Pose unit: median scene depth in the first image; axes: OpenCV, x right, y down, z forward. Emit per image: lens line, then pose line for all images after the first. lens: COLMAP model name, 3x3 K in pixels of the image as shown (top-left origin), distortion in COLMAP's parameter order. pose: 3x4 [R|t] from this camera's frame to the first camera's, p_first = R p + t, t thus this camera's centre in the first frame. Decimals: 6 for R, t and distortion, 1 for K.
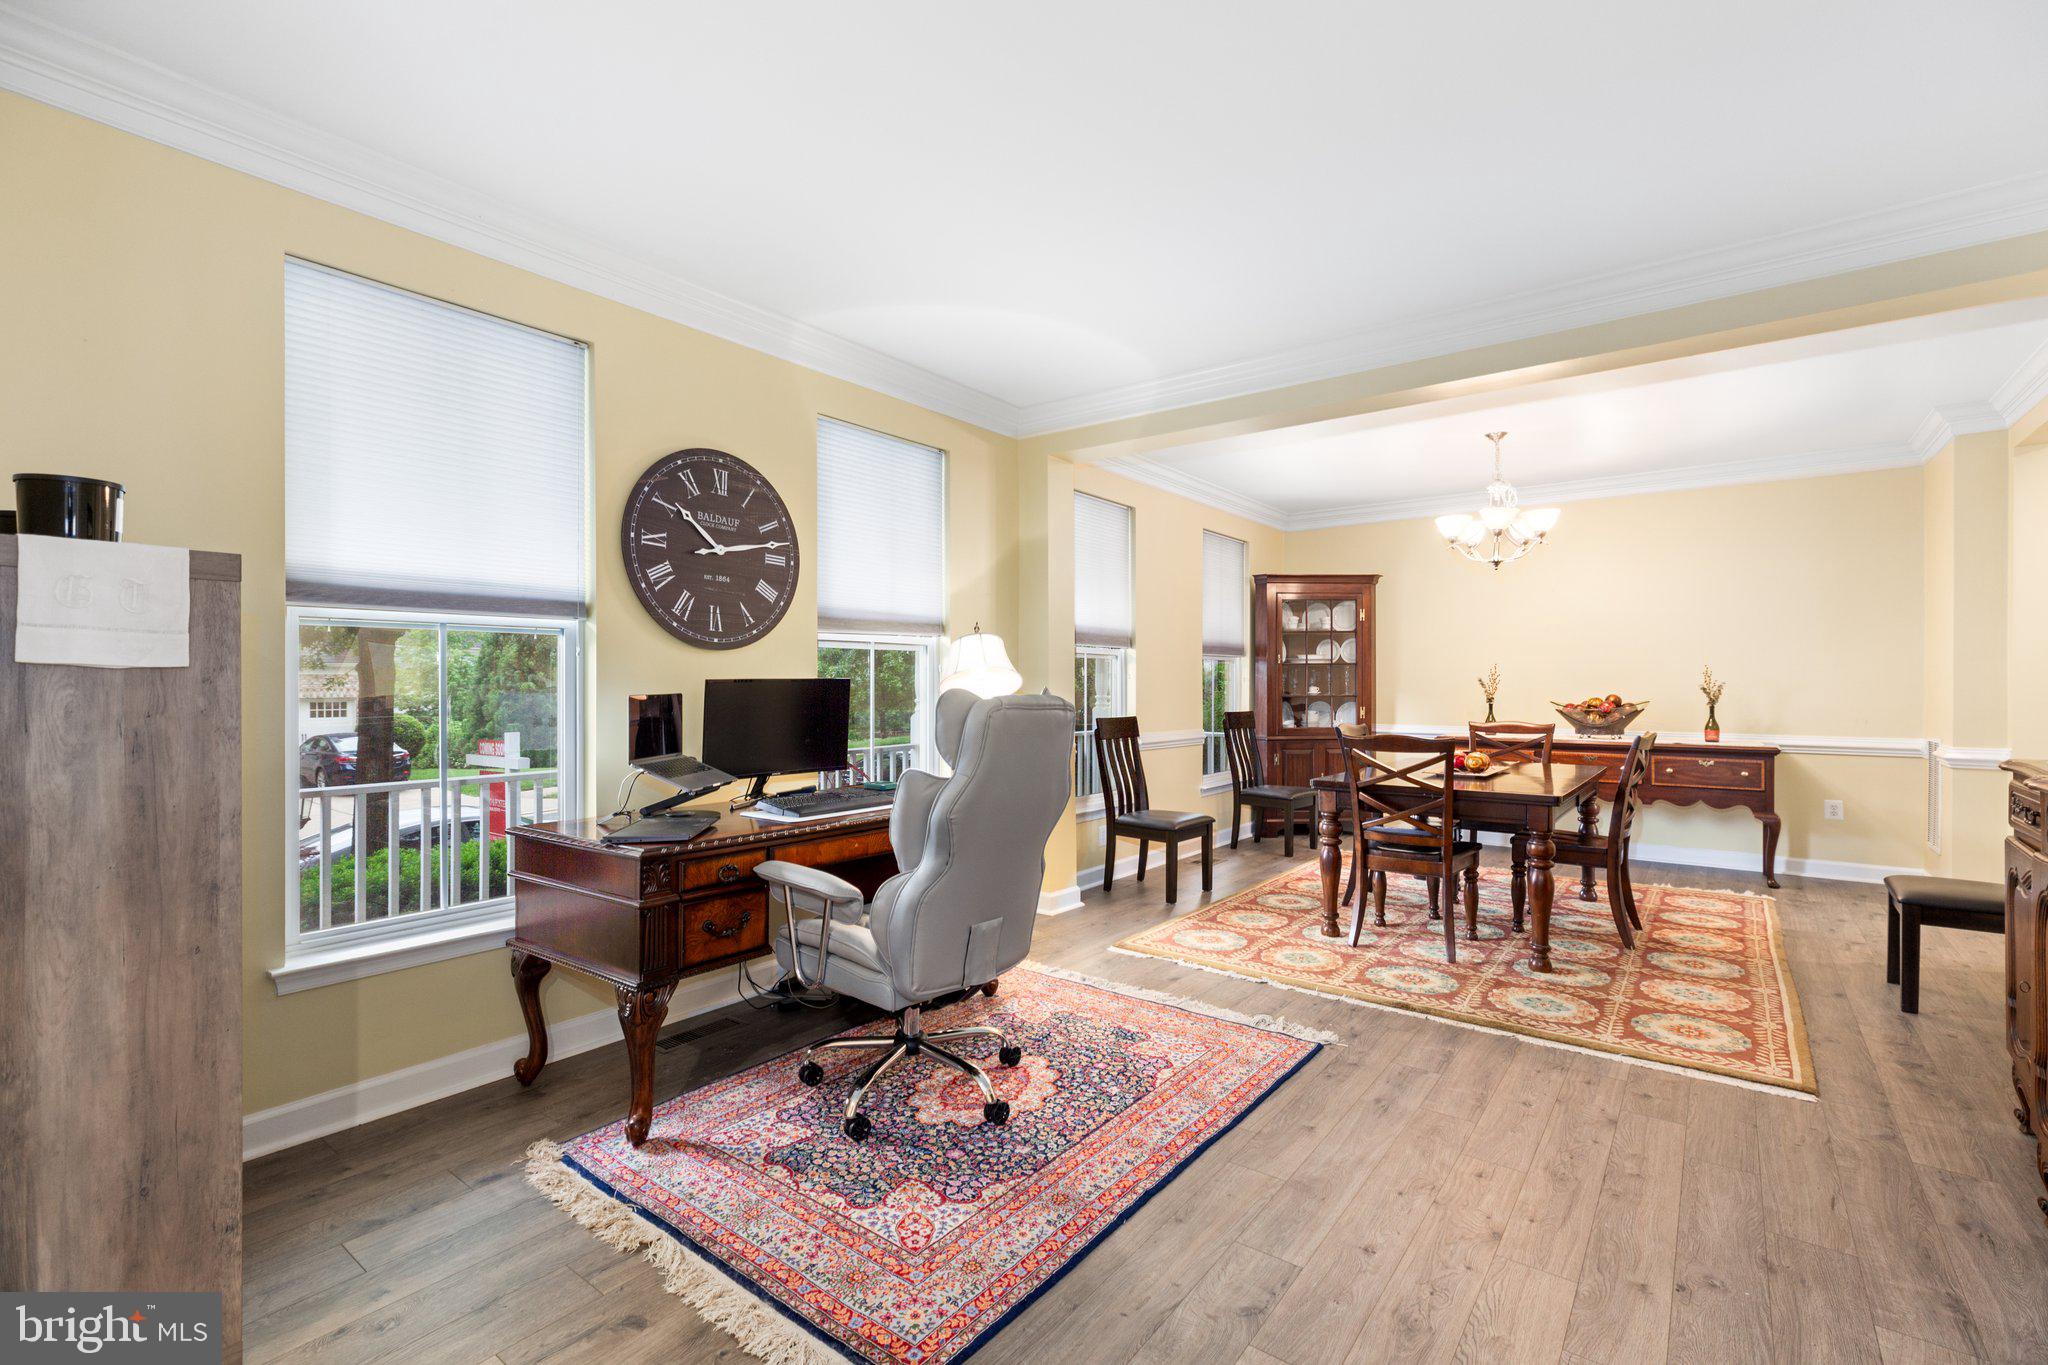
lens RADIAL K [[909.3, 0, 1031.9], [0, 909.3, 680.8], [0, 0, 1]] dist [-0.000399, 0.001642]
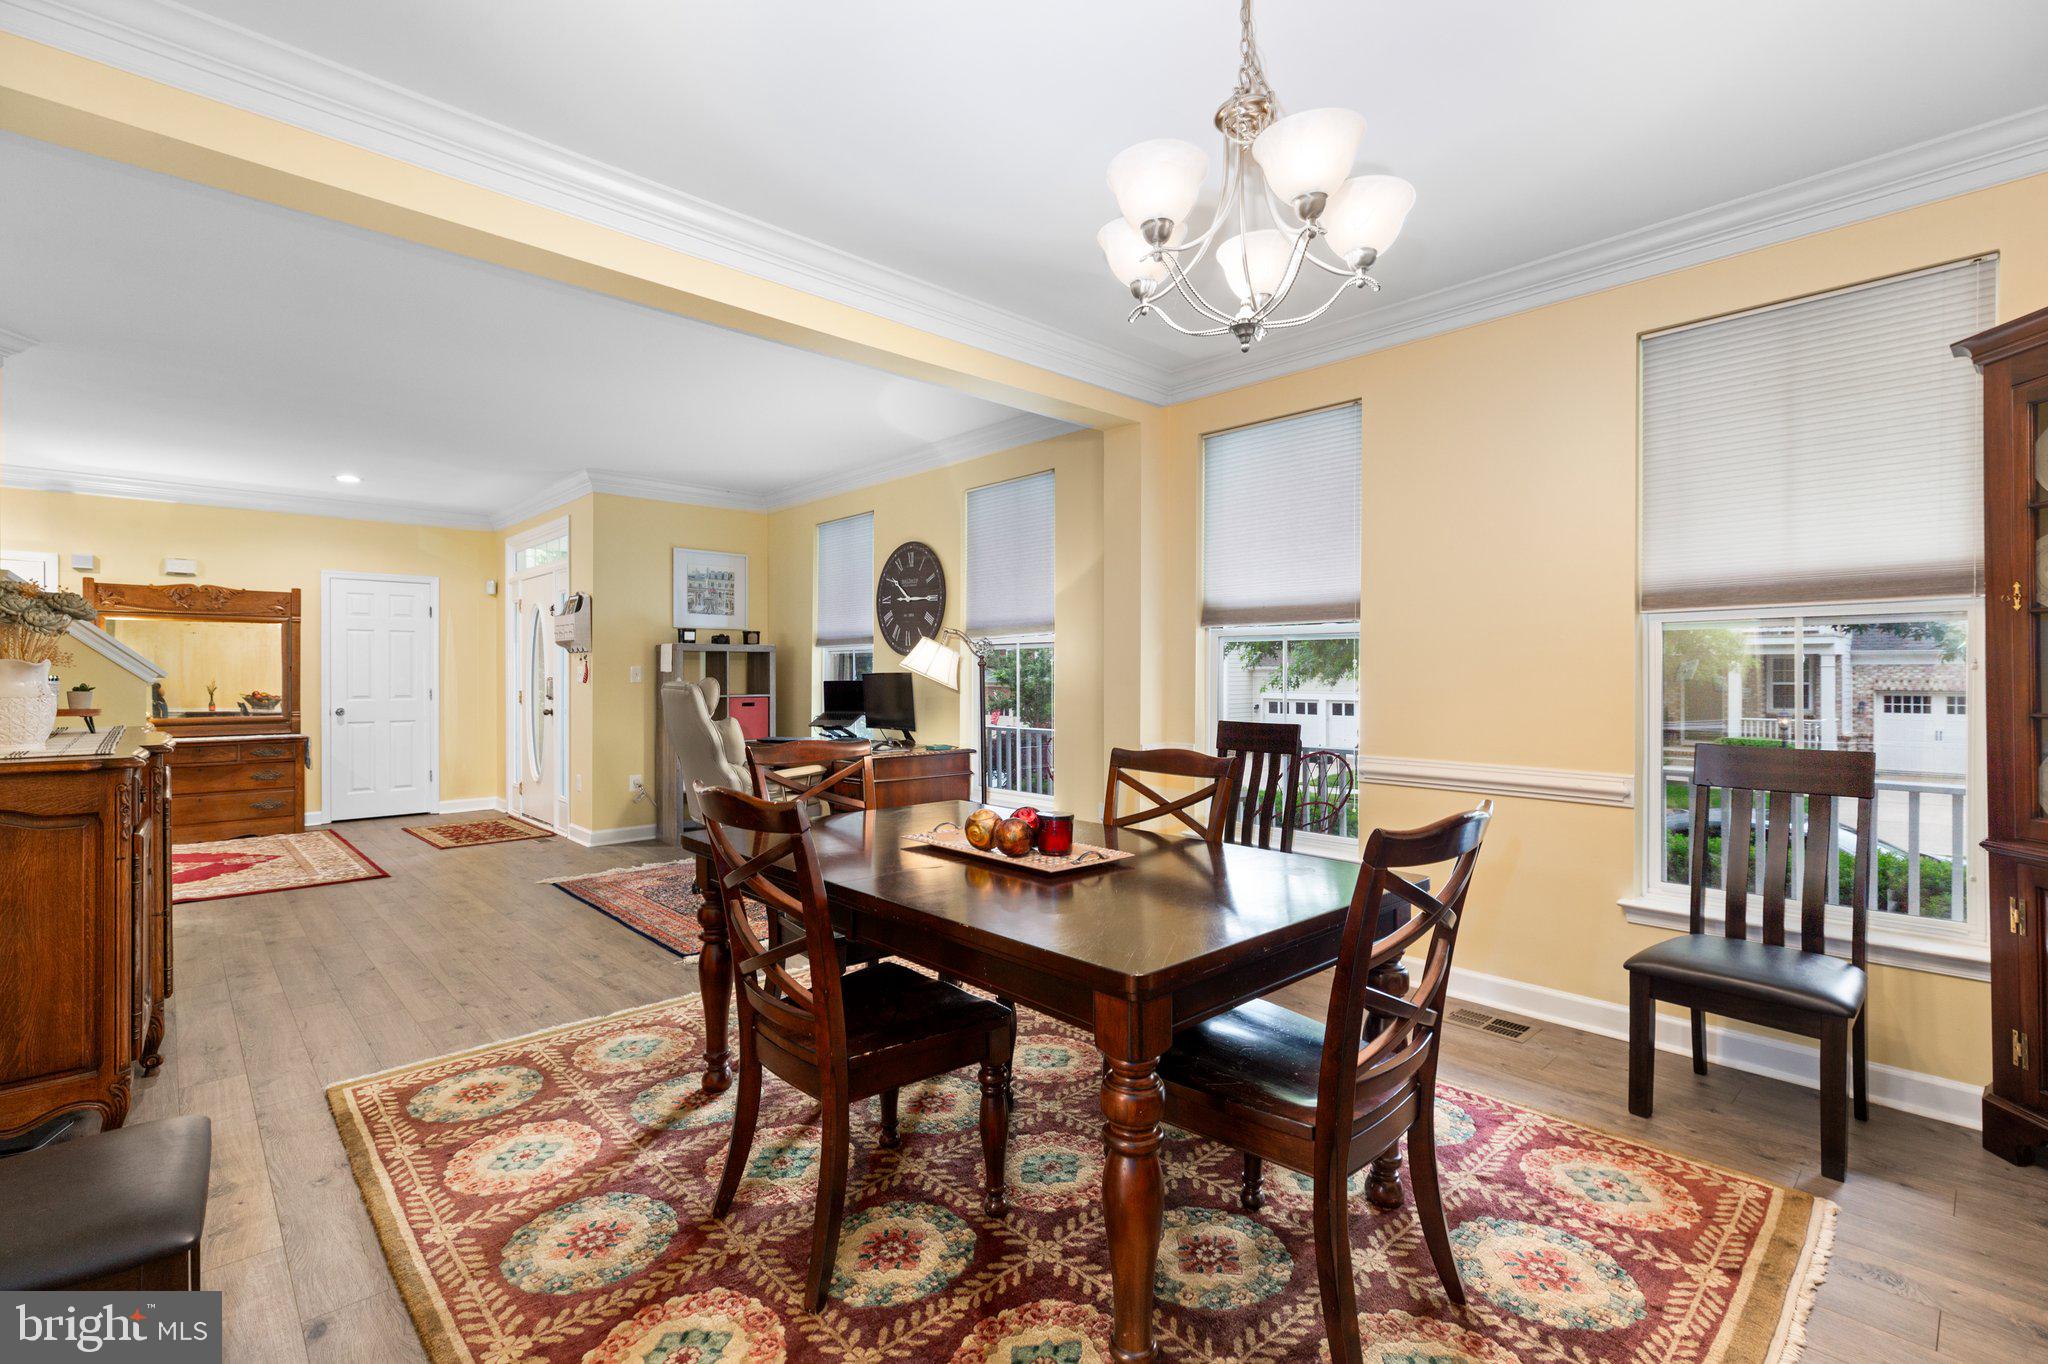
lens RADIAL K [[909.3, 0, 1023.8], [0, 909.3, 673.2], [0, 0, 1]] dist [-0.000399, 0.001642]
pose [[-0.160475, -0.000861, -0.987039, 1.515363], [0.002996, 0.999995, -0.001359, 0.002461], [0.987035, -0.003175, -0.160472, 1.683133]]
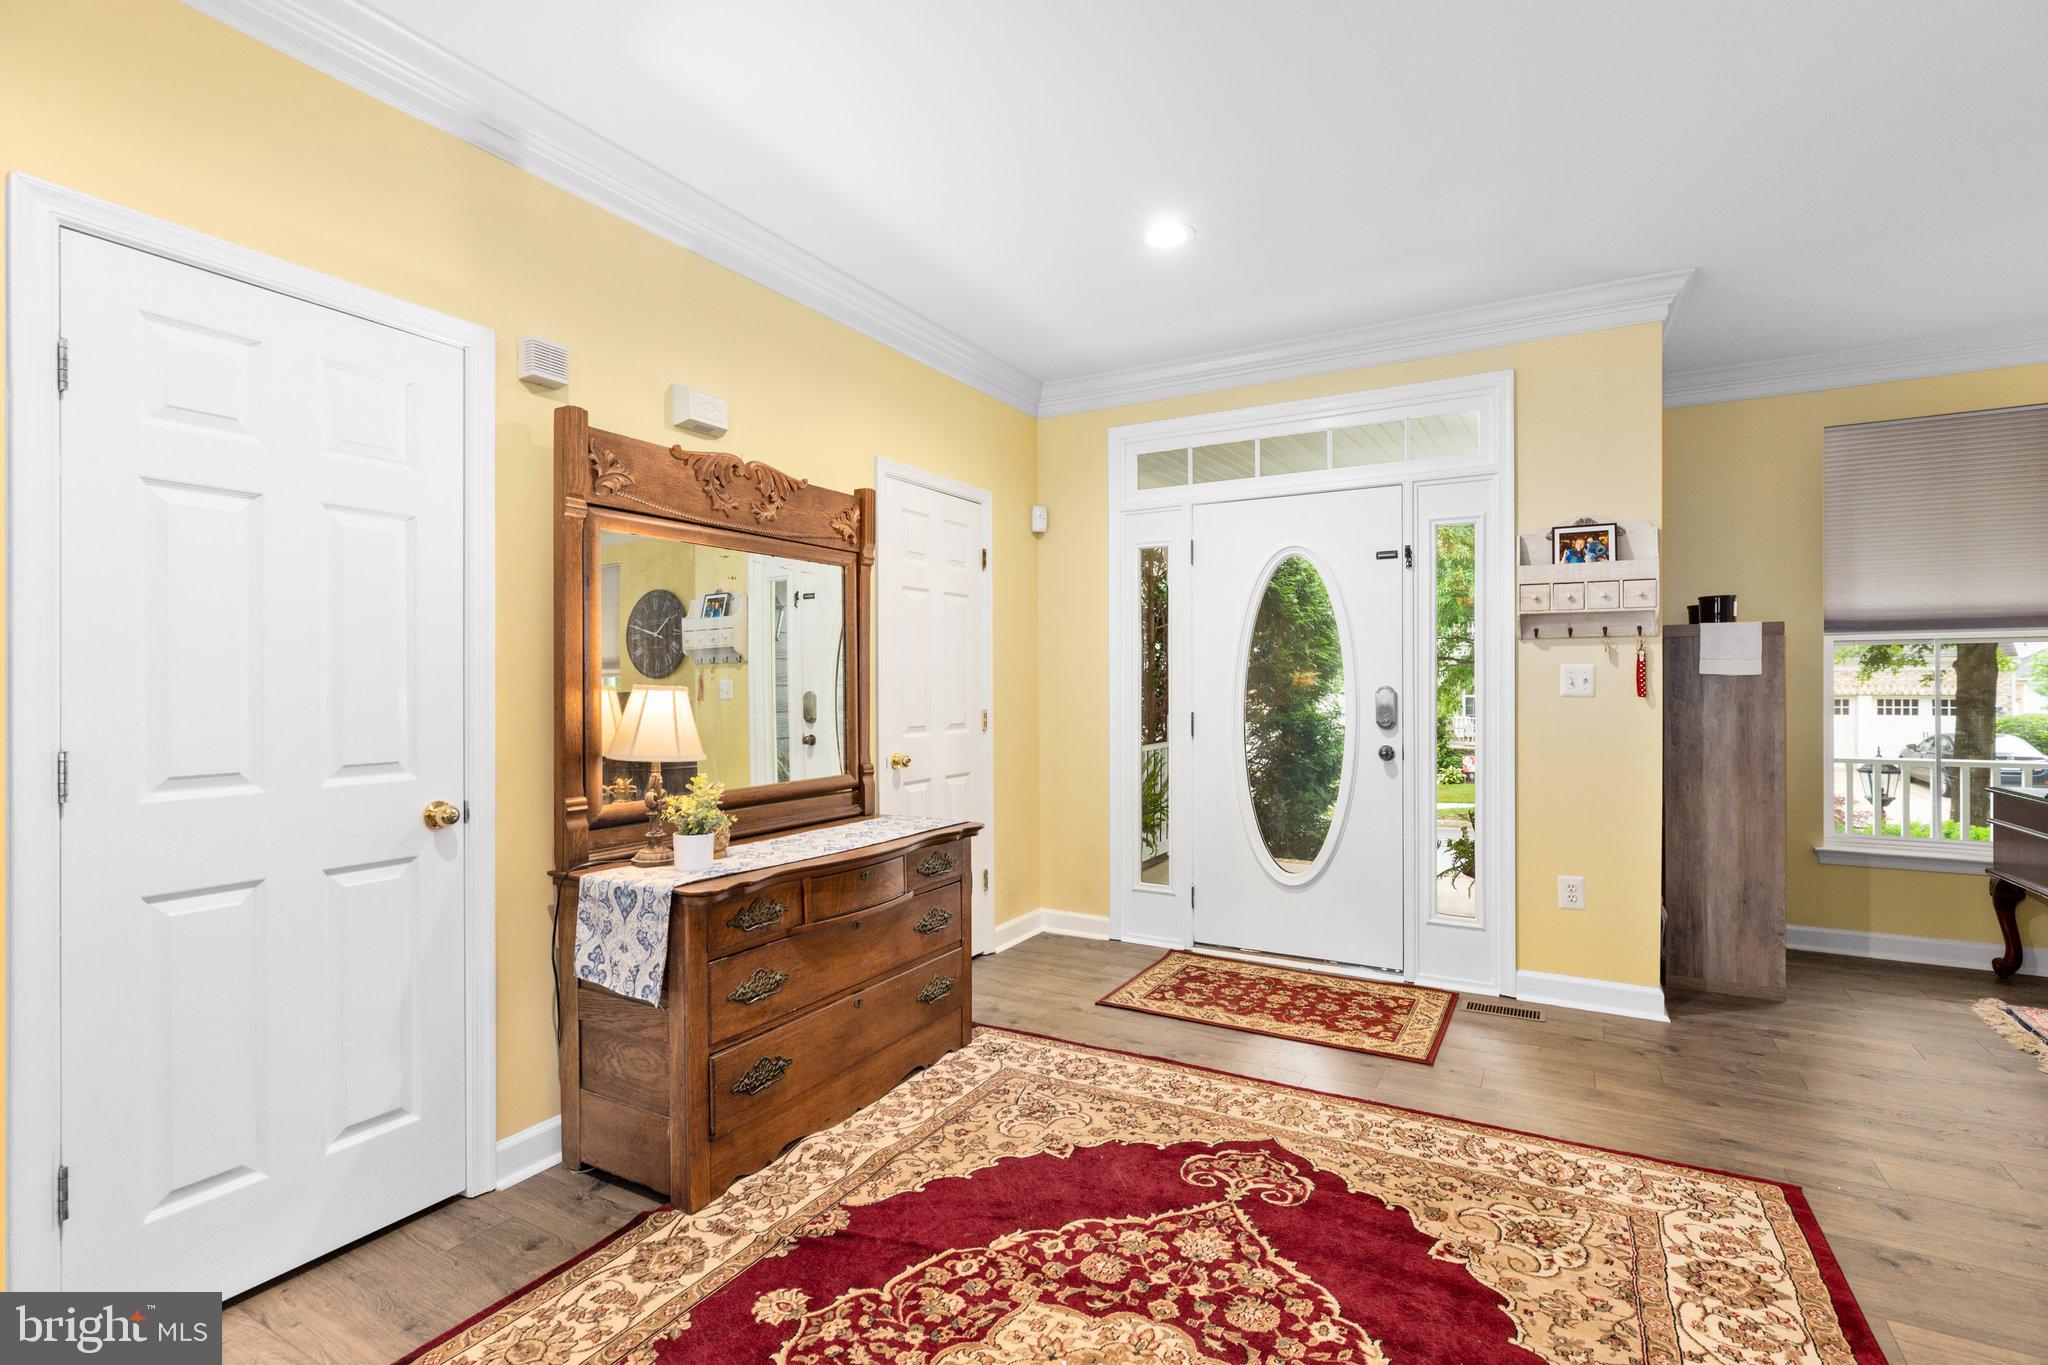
lens RADIAL K [[955.2, 0, 1031.5], [0, 955.2, 680.3], [0, 0, 1]] dist [-0.002947, 0.000896]
pose [[0.136286, 0.000297, -0.990669, 0.592210], [0.003734, 0.999993, 0.000814, -0.004624], [0.990662, -0.003810, 0.136284, -0.564283]]
